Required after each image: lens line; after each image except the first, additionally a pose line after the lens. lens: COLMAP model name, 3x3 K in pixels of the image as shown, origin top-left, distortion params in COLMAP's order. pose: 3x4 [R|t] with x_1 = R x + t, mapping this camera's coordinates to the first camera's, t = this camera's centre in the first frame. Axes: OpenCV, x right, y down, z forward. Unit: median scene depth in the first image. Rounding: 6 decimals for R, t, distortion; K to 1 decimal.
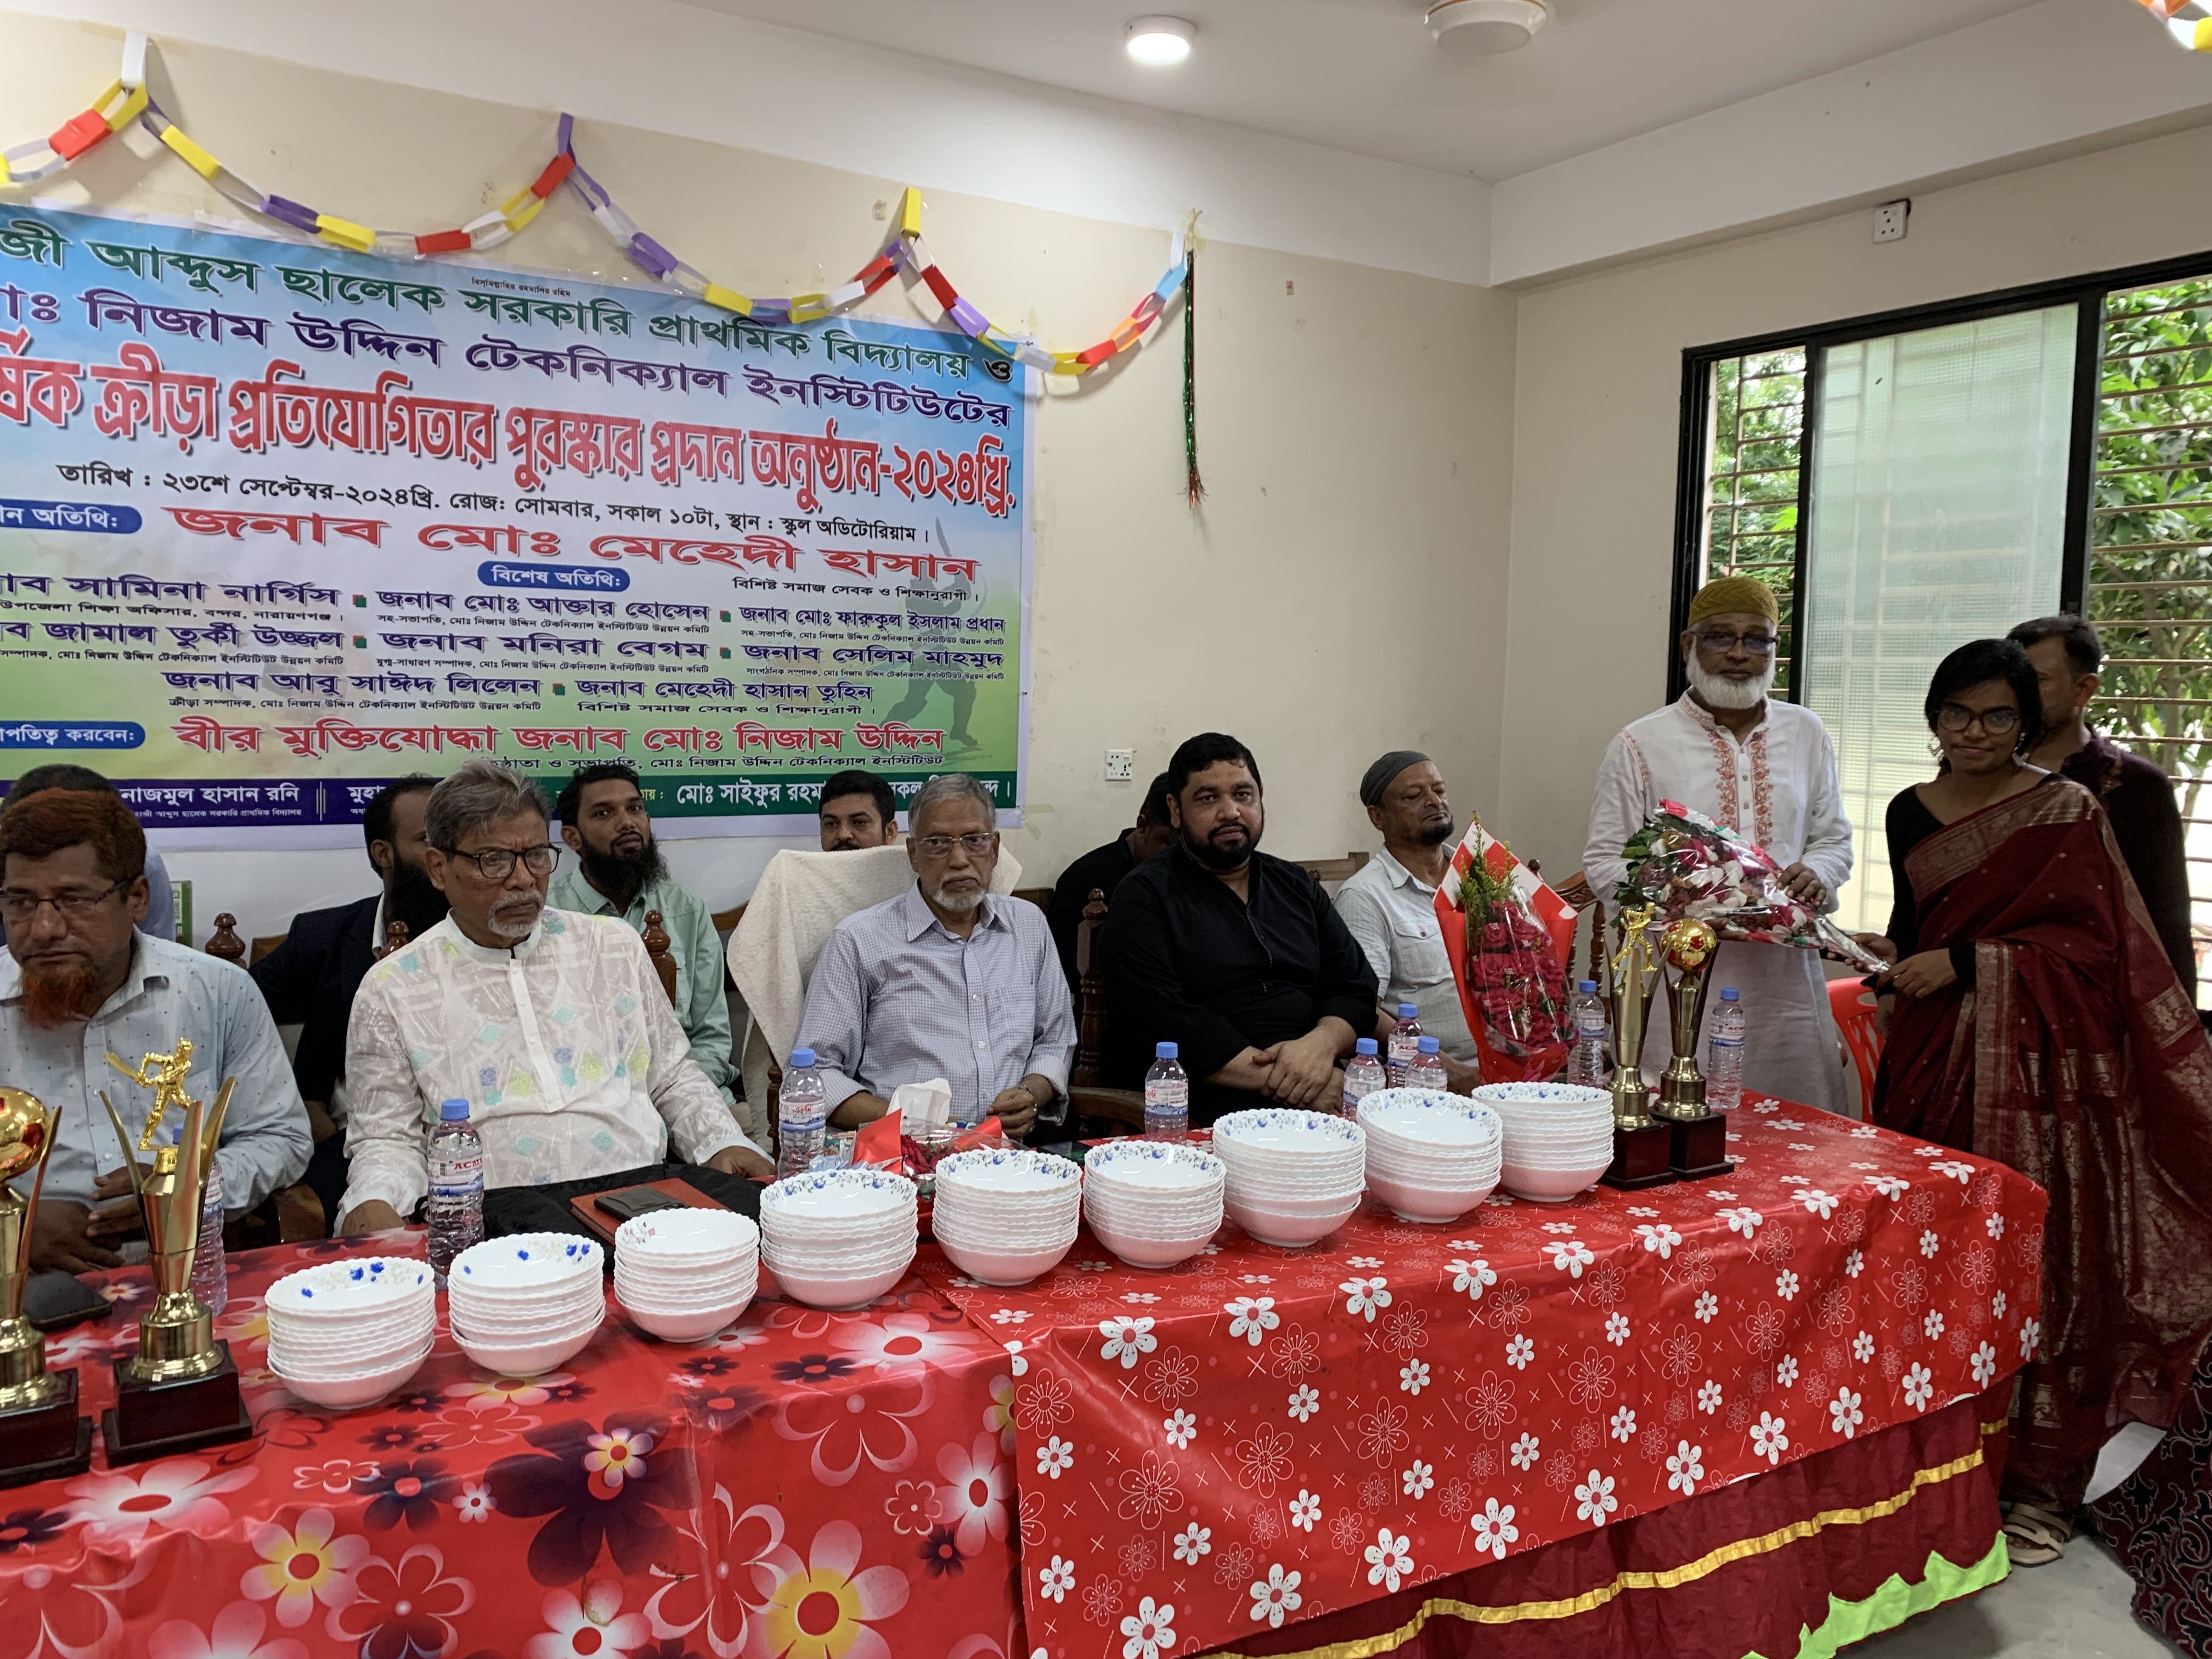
lens RADIAL K [[1678.3, 0, 1076.7], [0, 1678.3, 802.5], [0, 0, 1]] dist [0.021561, -0.041469]
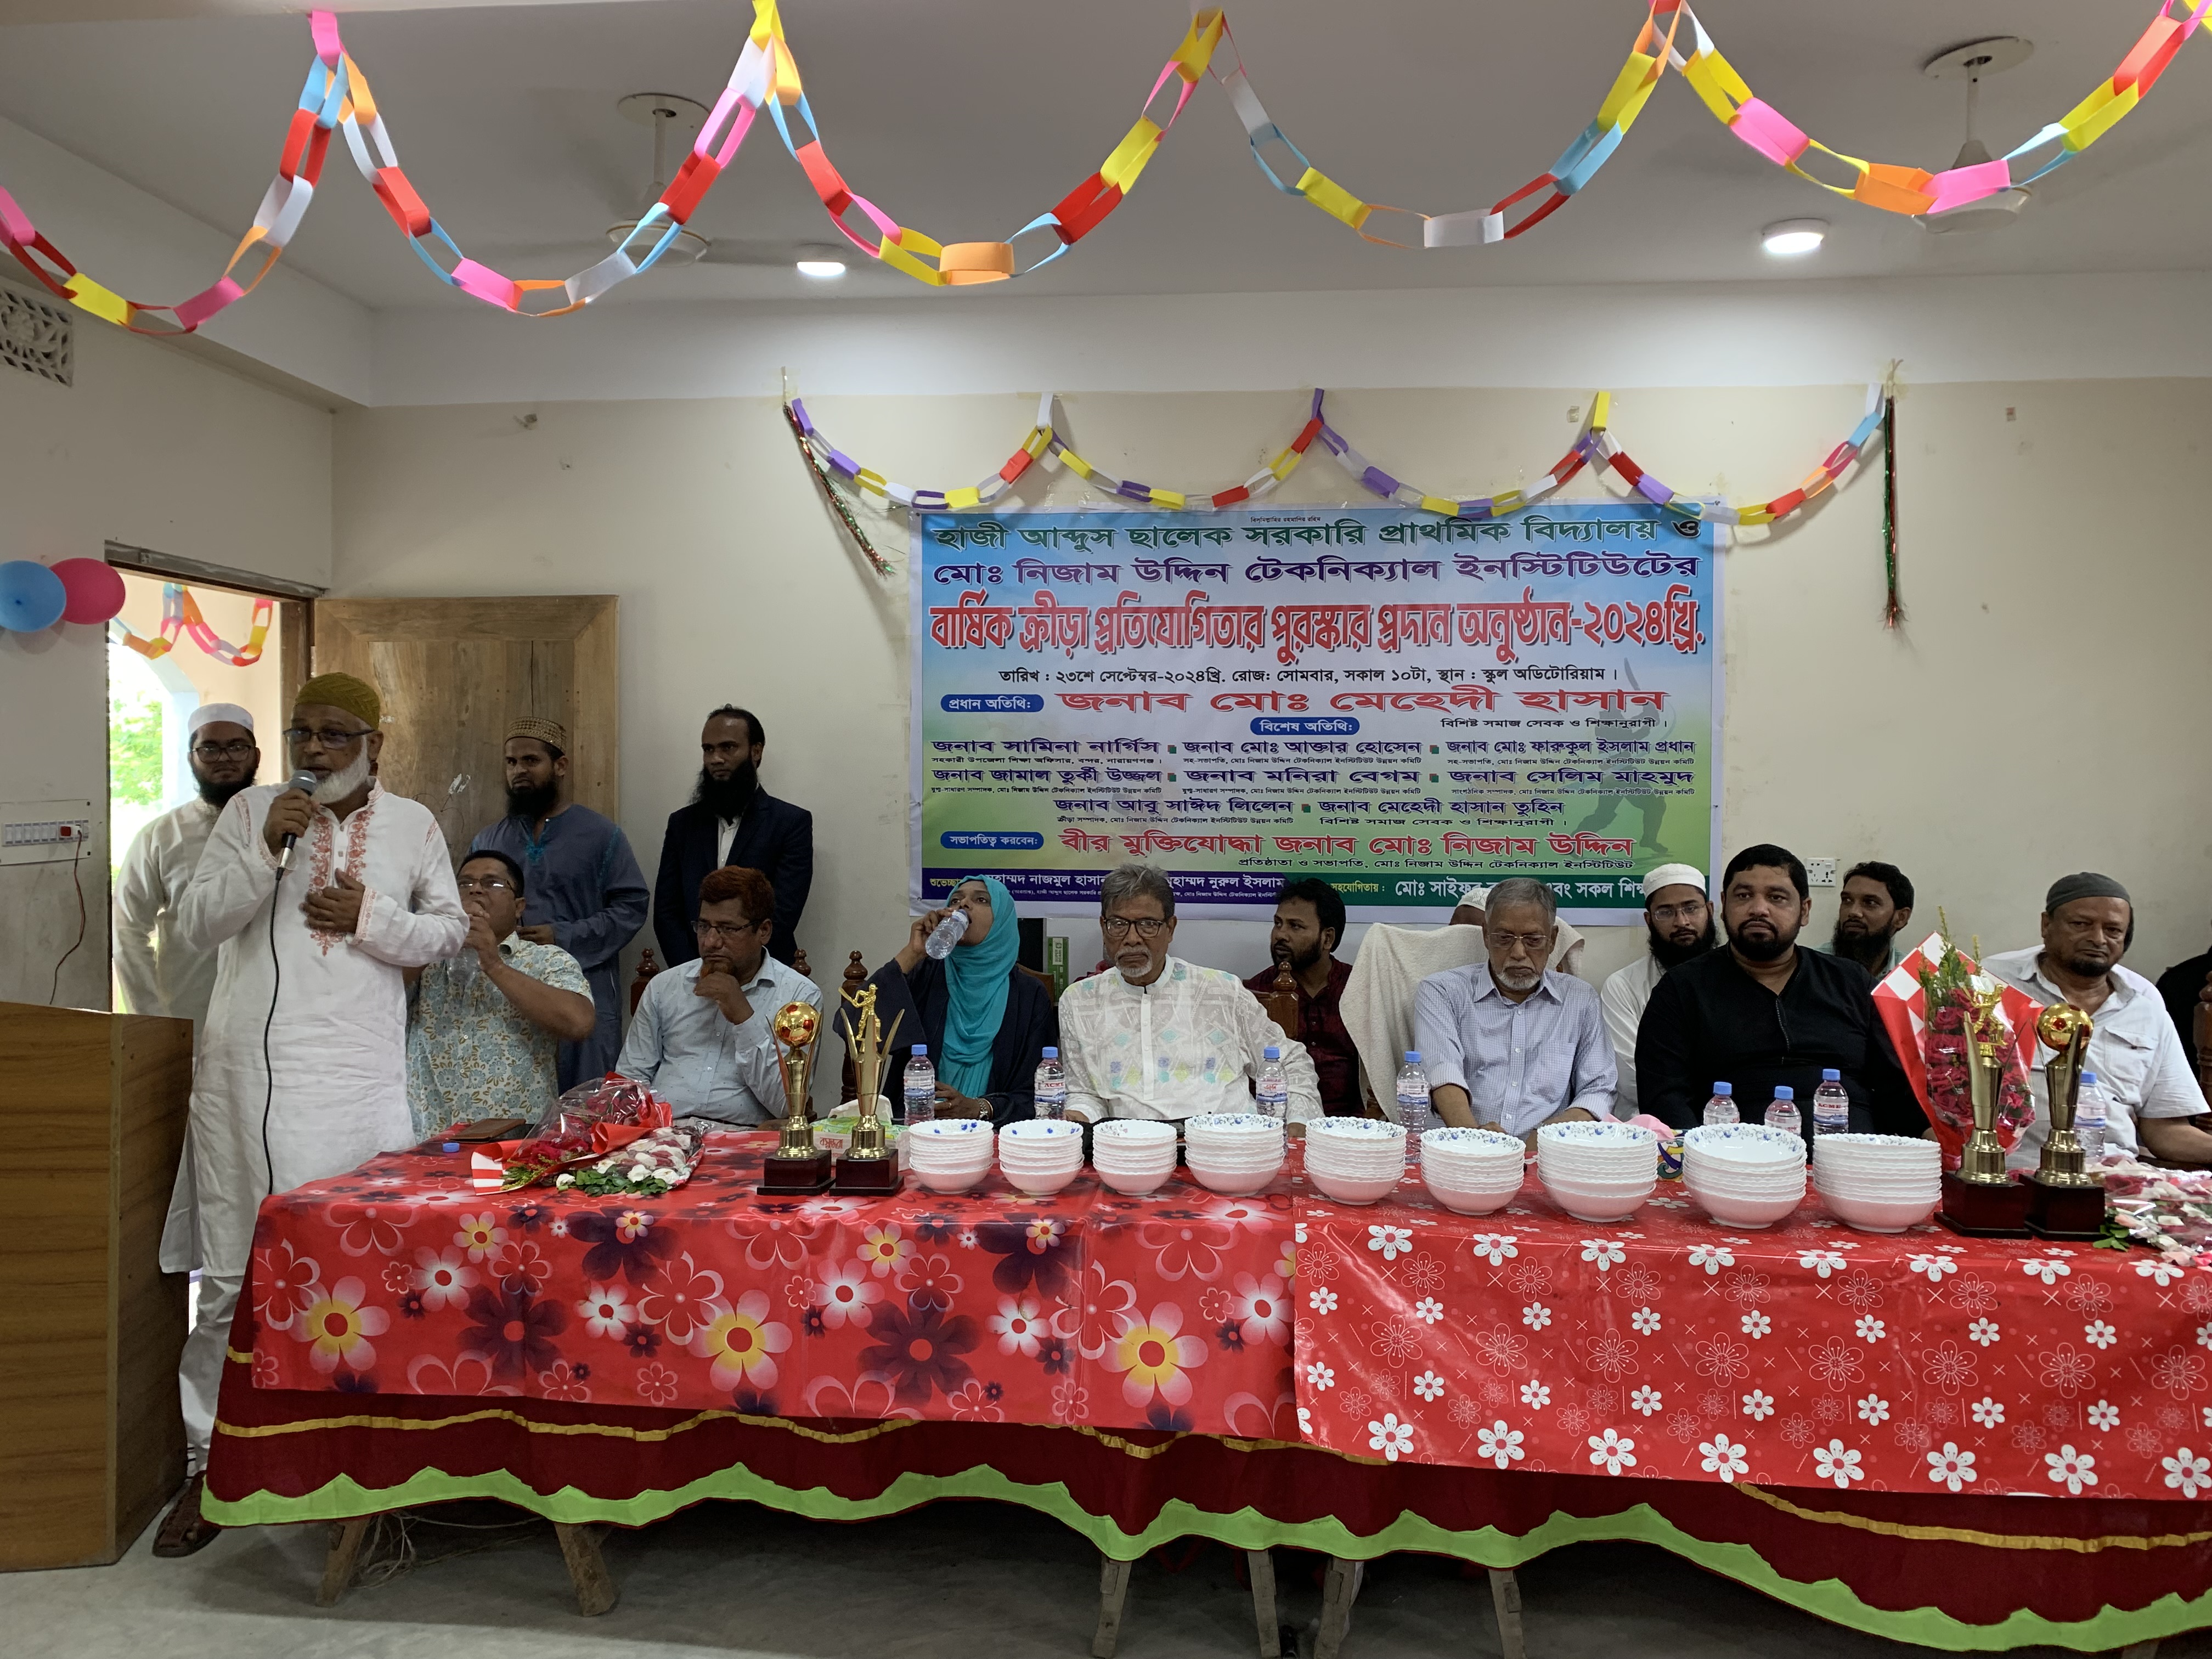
lens RADIAL K [[1678.3, 0, 1124.0], [0, 1678.3, 827.3], [0, 0, 1]] dist [0.021561, -0.041469]
pose [[0.815545, -0.004817, -0.578673, 0.353705], [-0.027094, 0.998551, -0.046497, 0.015056], [0.578059, 0.053599, 0.814233, -0.185868]]
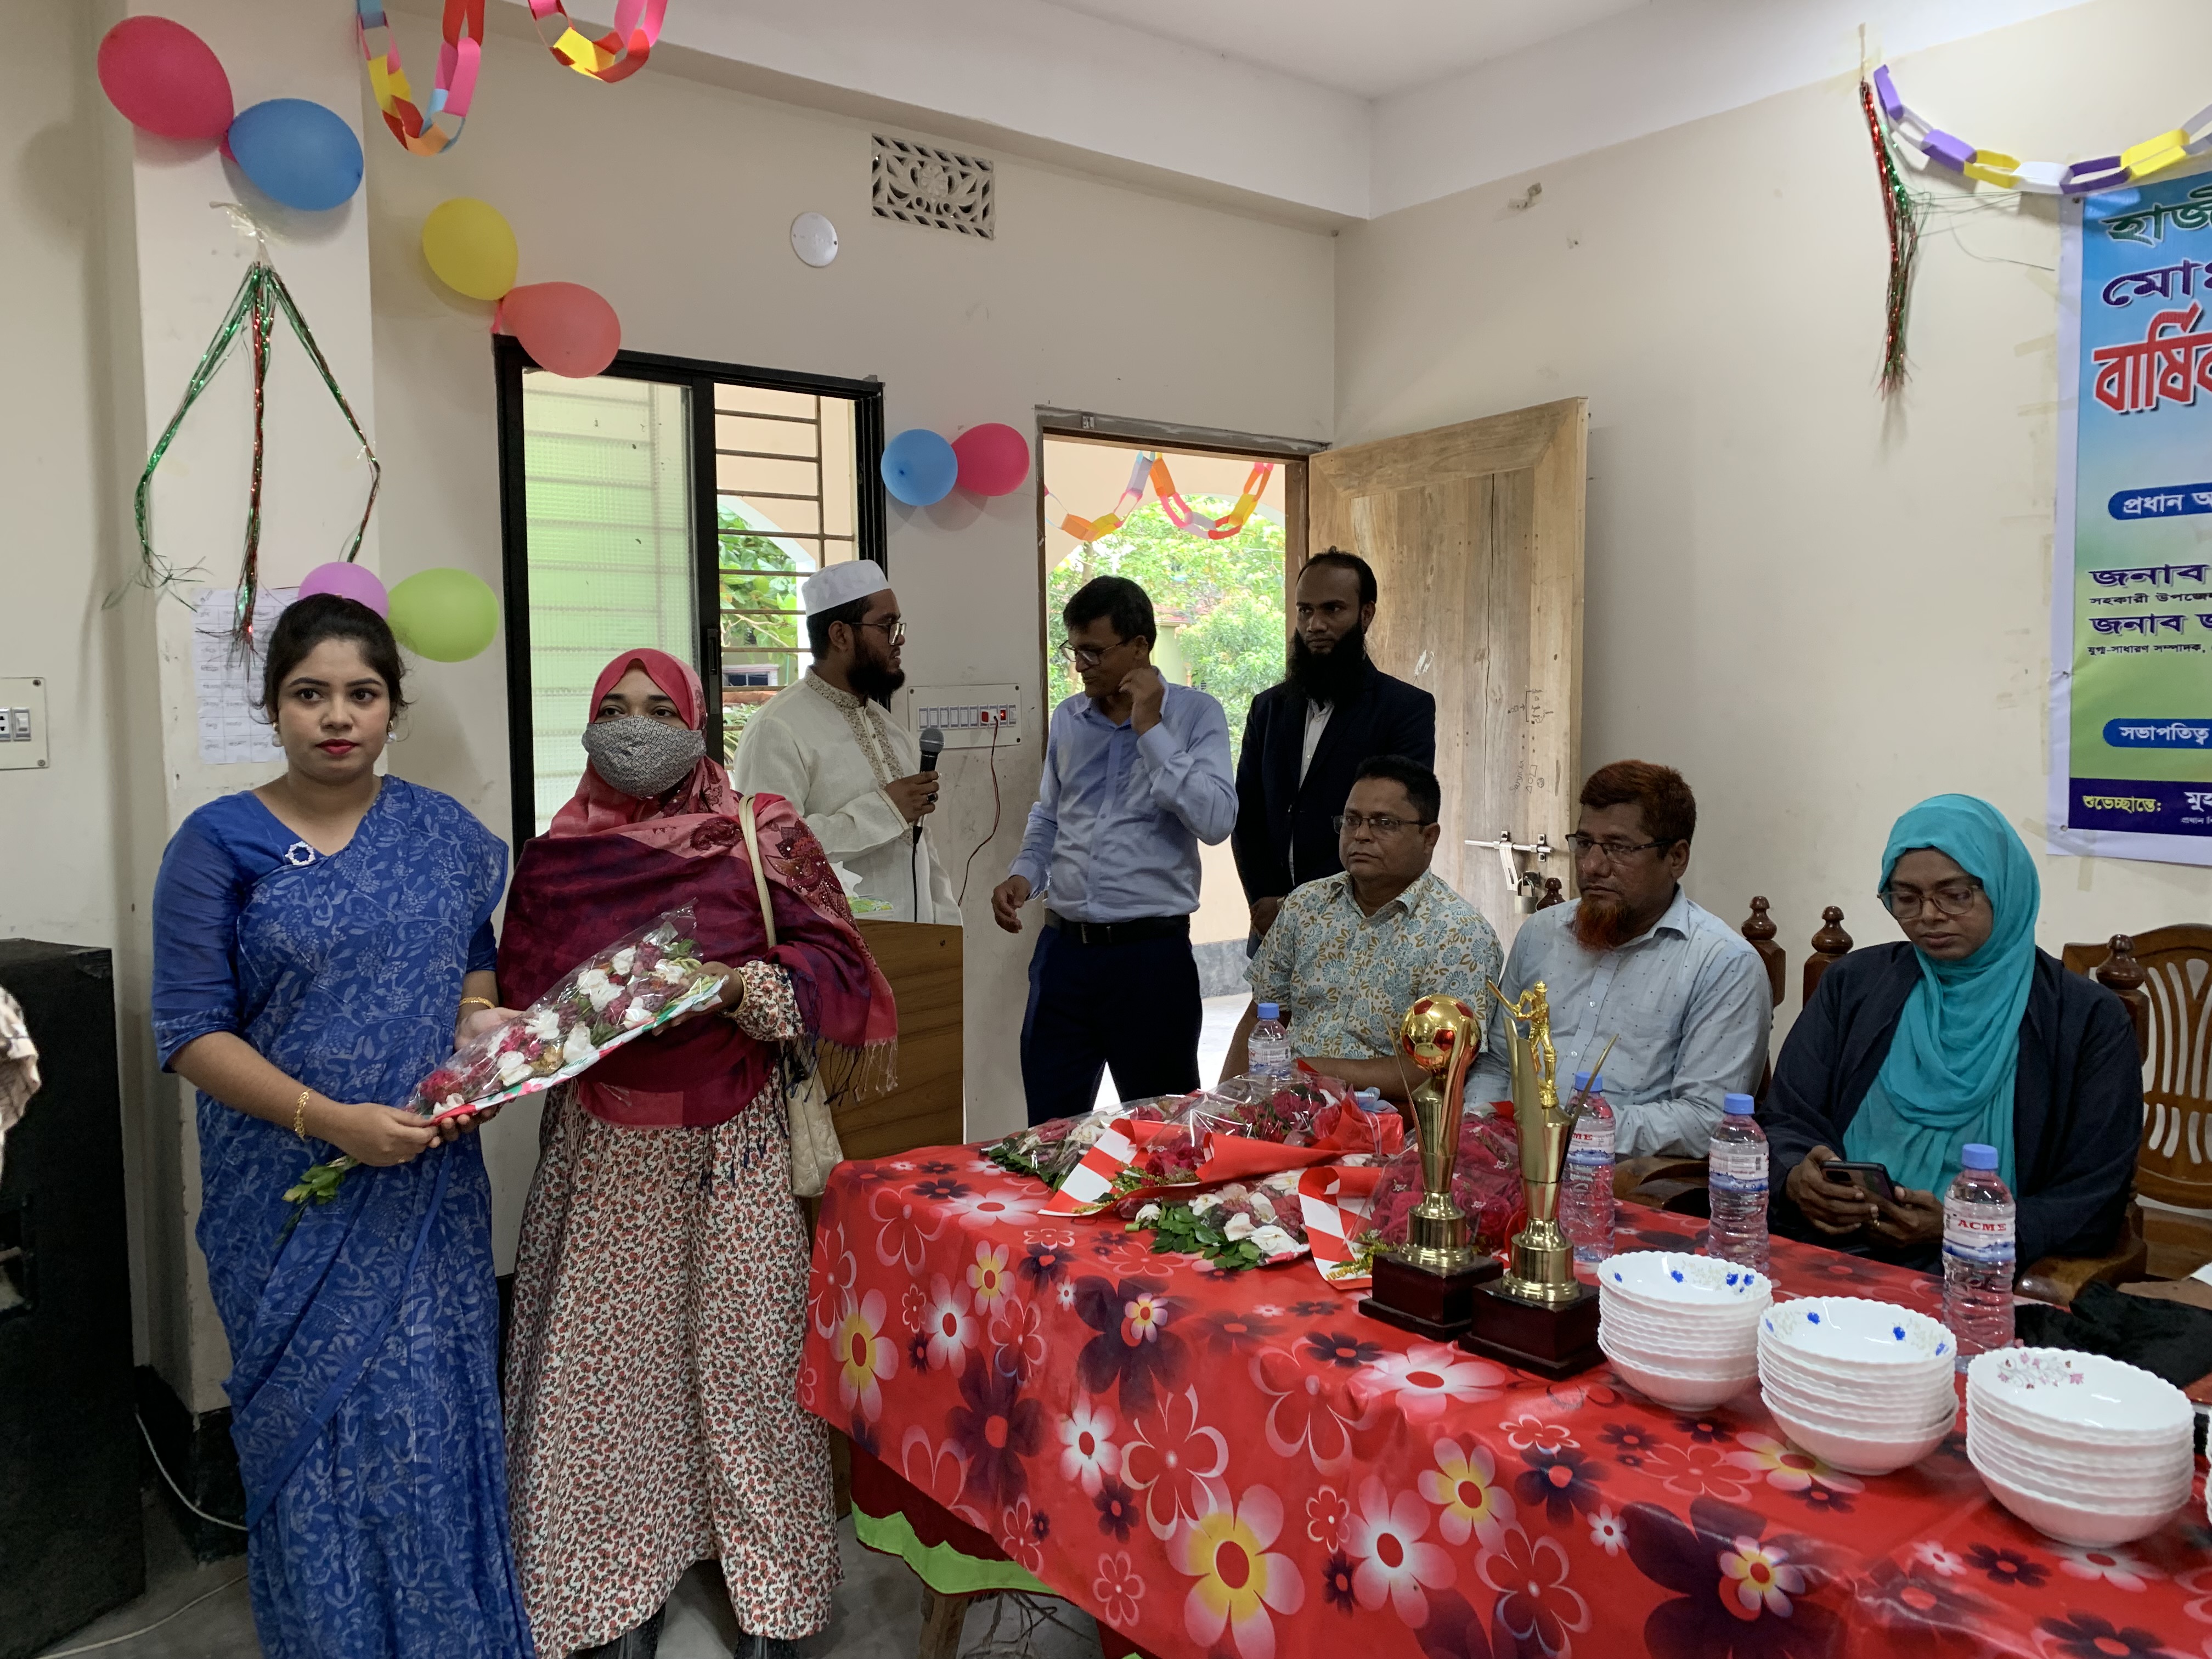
lens RADIAL K [[1678.3, 0, 1089.0], [0, 1678.3, 812.9], [0, 0, 1]] dist [0.021561, -0.041469]
pose [[0.144505, 0.043232, -0.988559, 0.195729], [-0.056837, 0.997758, 0.035327, 0.004866], [0.987870, 0.051082, 0.146638, 0.227943]]
